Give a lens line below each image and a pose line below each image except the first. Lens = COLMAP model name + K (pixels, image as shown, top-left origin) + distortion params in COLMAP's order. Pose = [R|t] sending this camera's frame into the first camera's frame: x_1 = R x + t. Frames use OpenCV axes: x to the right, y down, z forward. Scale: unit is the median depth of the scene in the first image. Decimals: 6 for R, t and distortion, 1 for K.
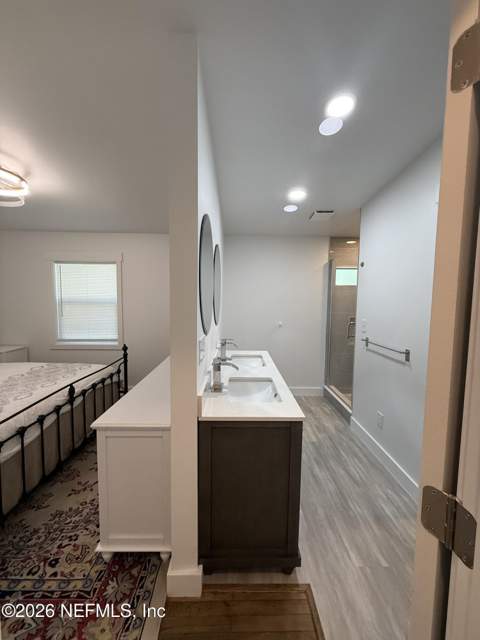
lens RADIAL K [[255.7, 0, 240.0], [0, 255.7, 317.4], [0, 0, 1]] dist [-0.003011, 0.000176]
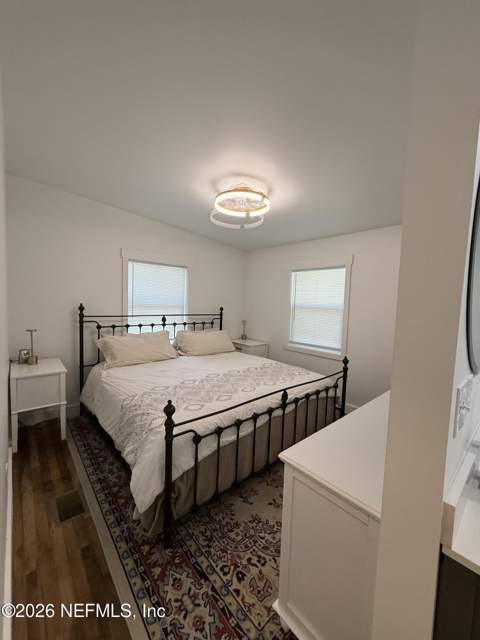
lens RADIAL K [[255.7, 0, 240.0], [0, 255.7, 317.4], [0, 0, 1]] dist [-0.003011, 0.000176]
pose [[0.649247, 0.055489, -0.758551, -0.039181], [-0.079854, 0.996796, 0.004569, -0.006627], [0.756374, 0.057607, 0.651598, 0.208410]]
